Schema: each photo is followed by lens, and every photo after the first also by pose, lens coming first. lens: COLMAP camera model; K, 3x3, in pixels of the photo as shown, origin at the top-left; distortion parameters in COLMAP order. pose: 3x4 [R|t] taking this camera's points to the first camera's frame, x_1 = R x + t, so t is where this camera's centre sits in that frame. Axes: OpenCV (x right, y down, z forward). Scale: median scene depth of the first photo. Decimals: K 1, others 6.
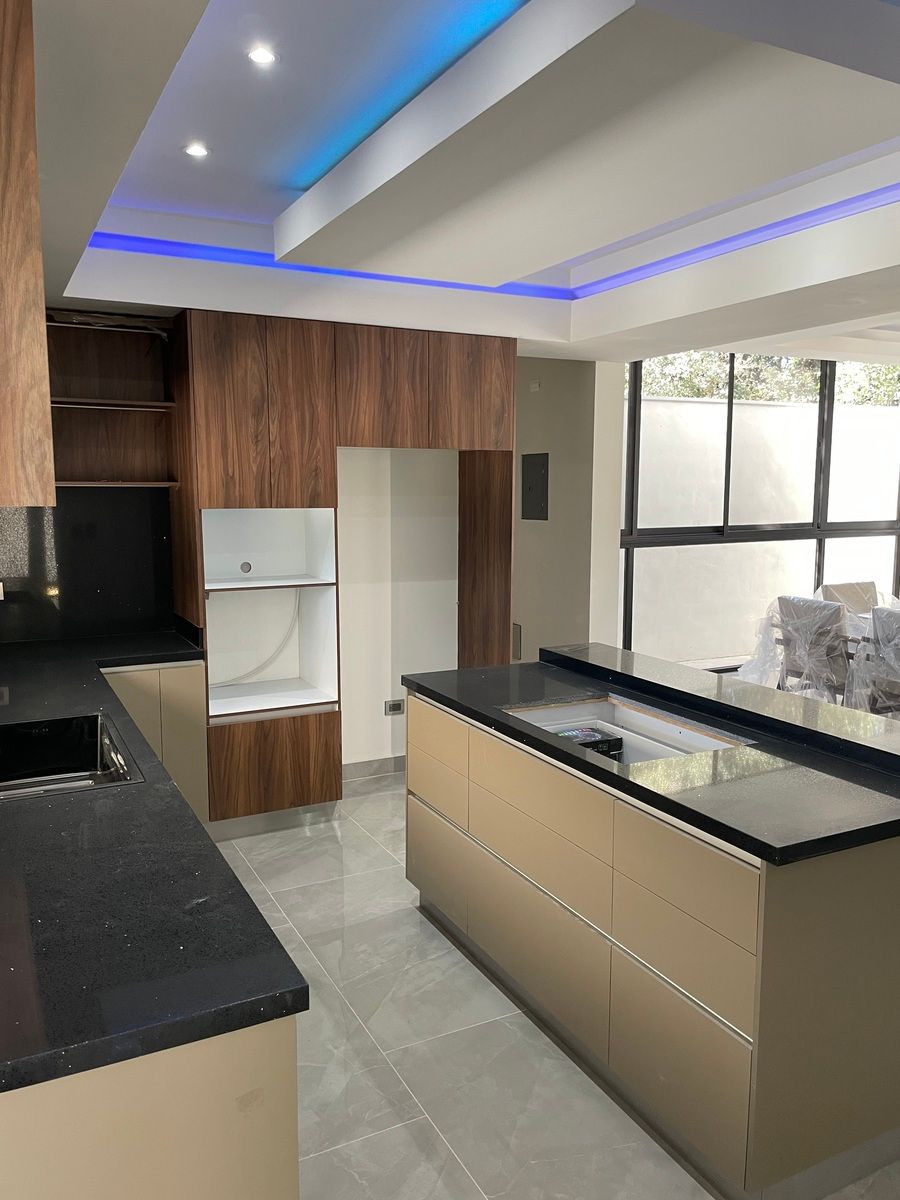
lens RADIAL K [[915.2, 0, 440.3], [0, 915.2, 615.1], [0, 0, 1]] dist [0.087428, -0.135077]
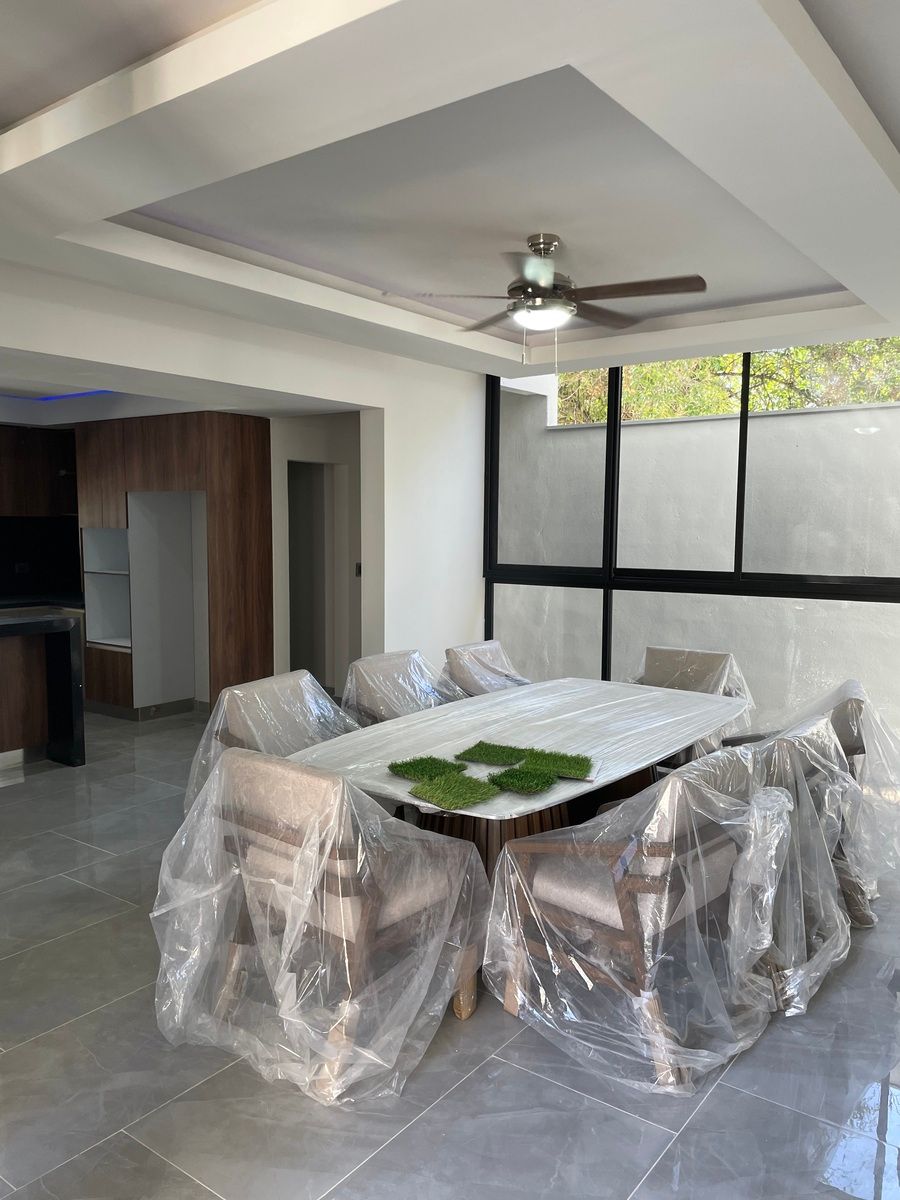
lens RADIAL K [[915.2, 0, 440.3], [0, 915.2, 615.1], [0, 0, 1]] dist [0.087428, -0.135077]
pose [[0.441583, 0.104549, -0.891108, 1.071390], [-0.133655, 0.989771, 0.049893, -0.079847], [0.887210, 0.097069, 0.451040, 0.505487]]
